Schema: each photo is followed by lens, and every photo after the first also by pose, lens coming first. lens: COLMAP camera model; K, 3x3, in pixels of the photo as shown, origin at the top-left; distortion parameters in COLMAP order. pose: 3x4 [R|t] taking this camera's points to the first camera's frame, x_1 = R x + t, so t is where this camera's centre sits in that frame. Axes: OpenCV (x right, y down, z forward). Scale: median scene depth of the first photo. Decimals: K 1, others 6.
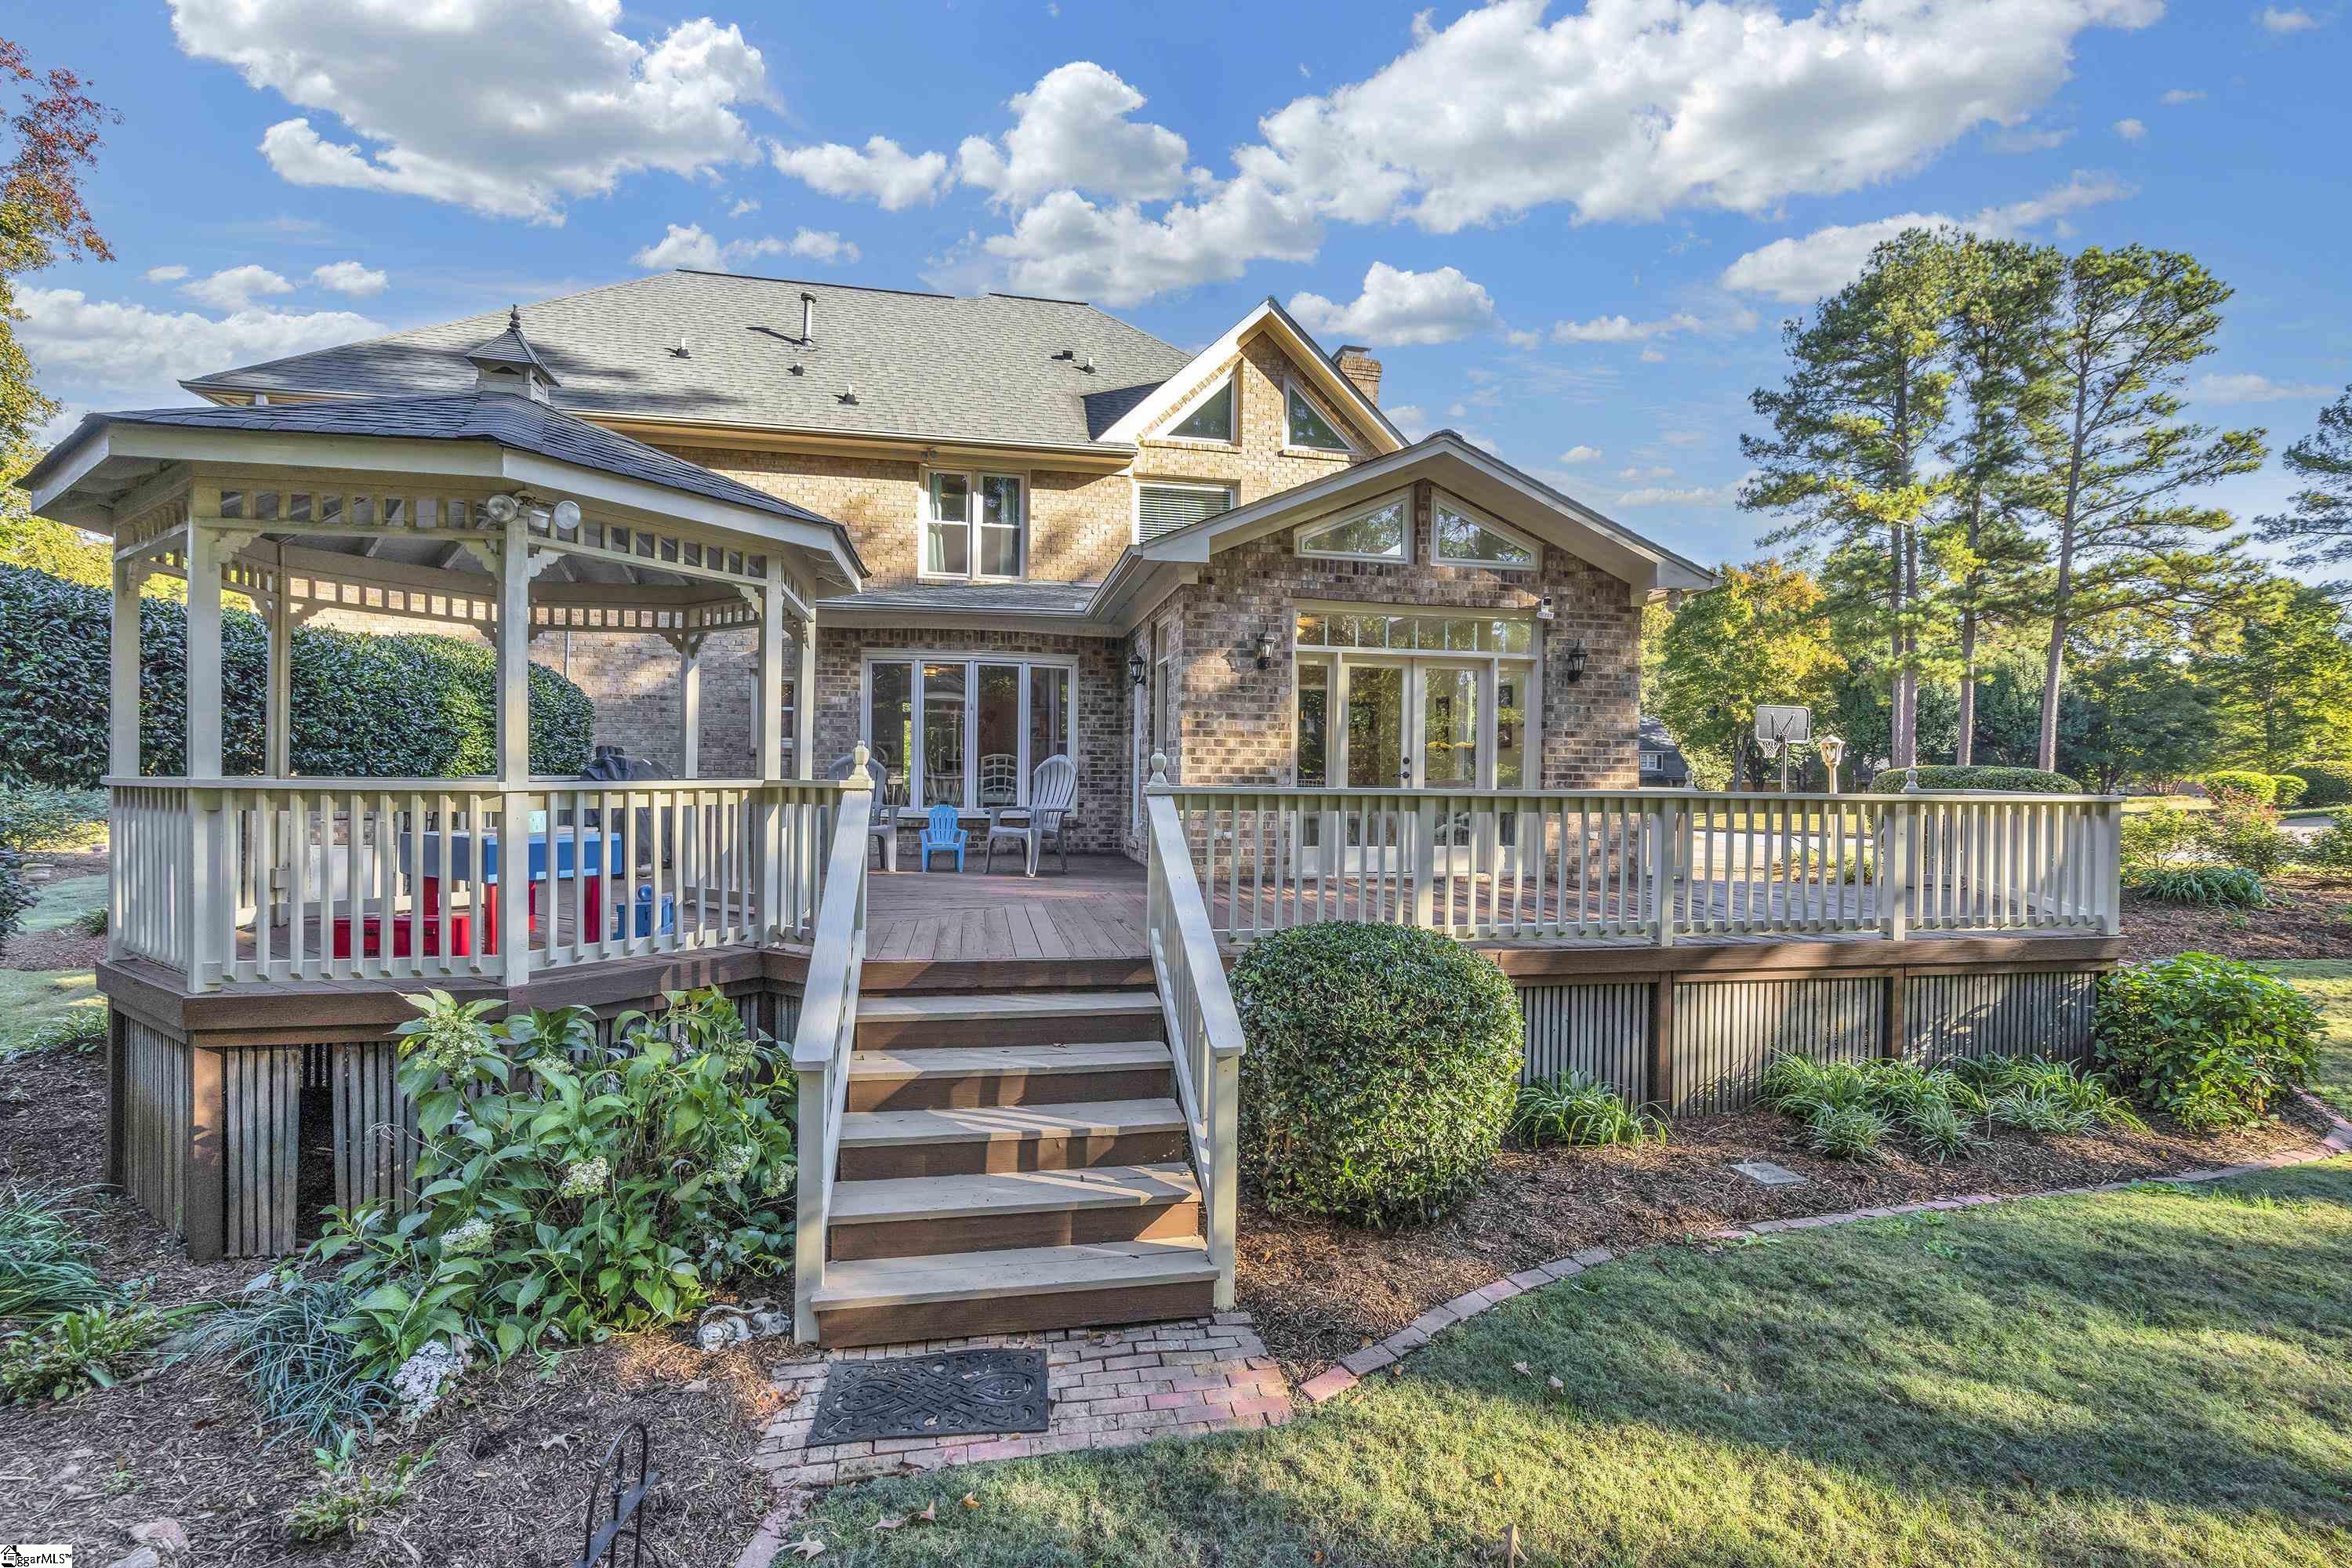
lens RADIAL K [[1076.5, 0, 1199.8], [0, 1076.5, 783.3], [0, 0, 1]] dist [-0.002909, 0.000043]
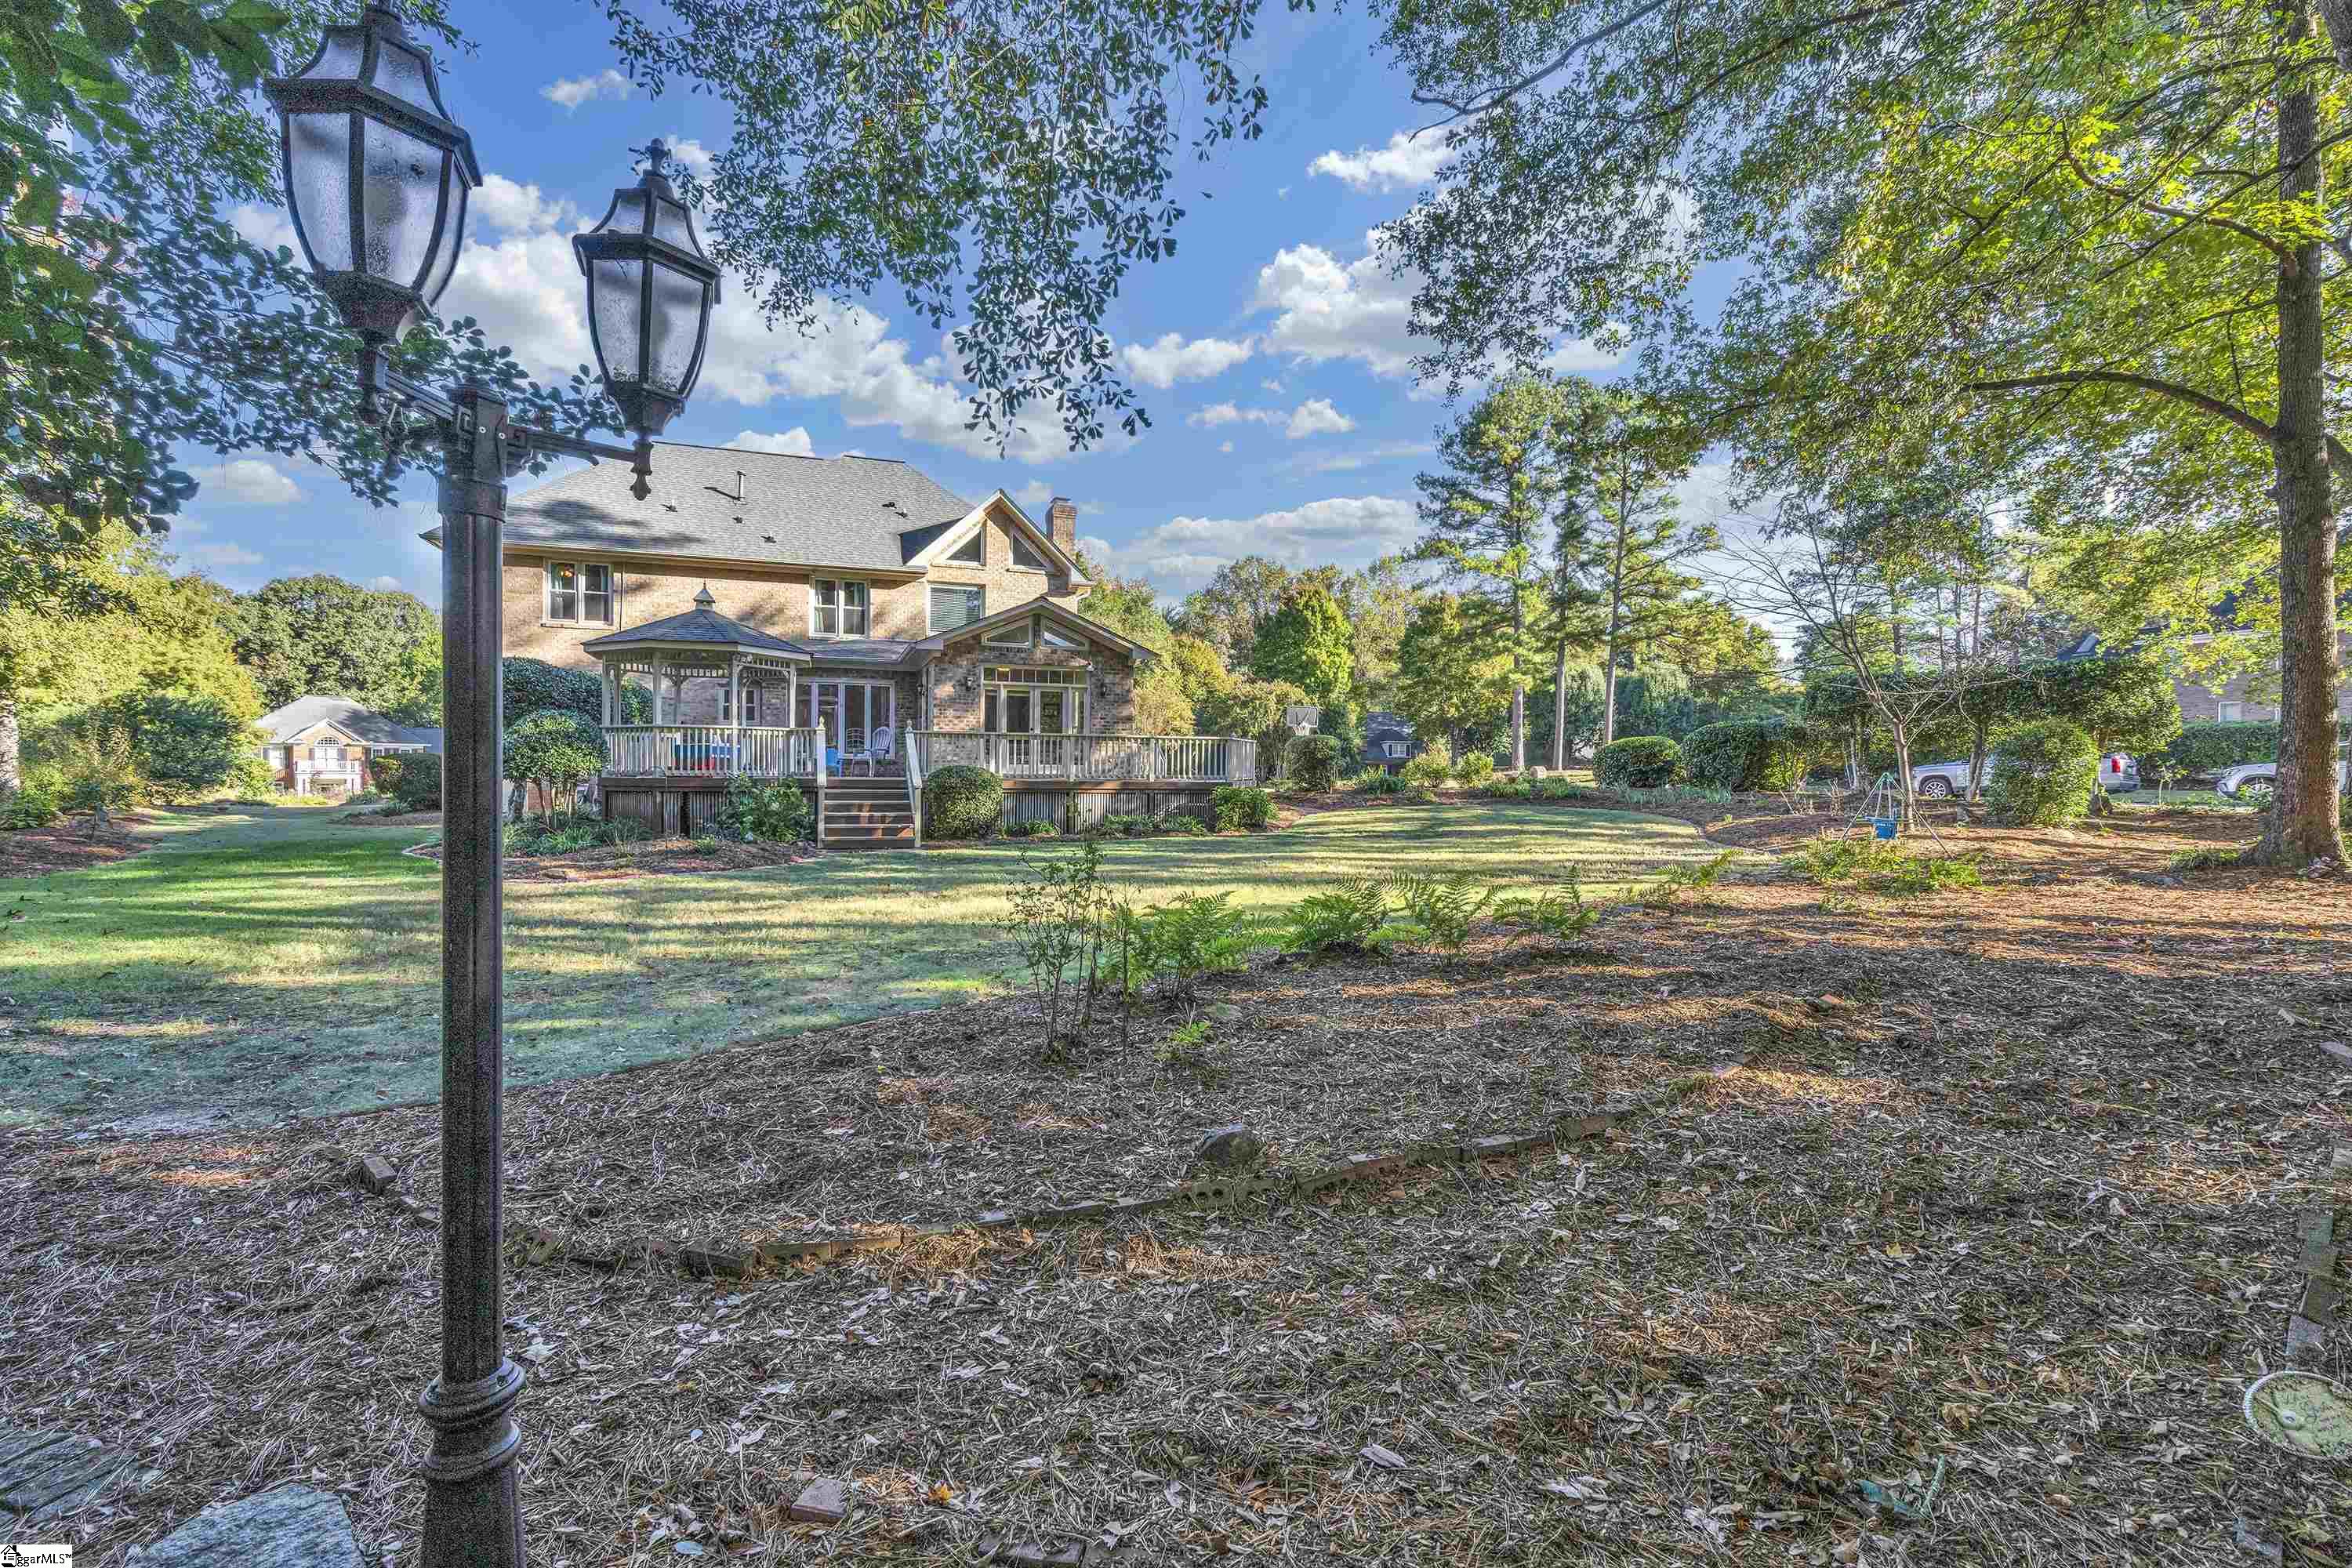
lens RADIAL K [[1076.5, 0, 1199.8], [0, 1076.5, 783.3], [0, 0, 1]] dist [-0.002909, 0.000043]
pose [[0.989936, -0.001788, 0.141503, 0.143189], [0.000891, 0.999979, 0.006401, 0.054543], [-0.141511, -0.006211, 0.989917, -0.926200]]
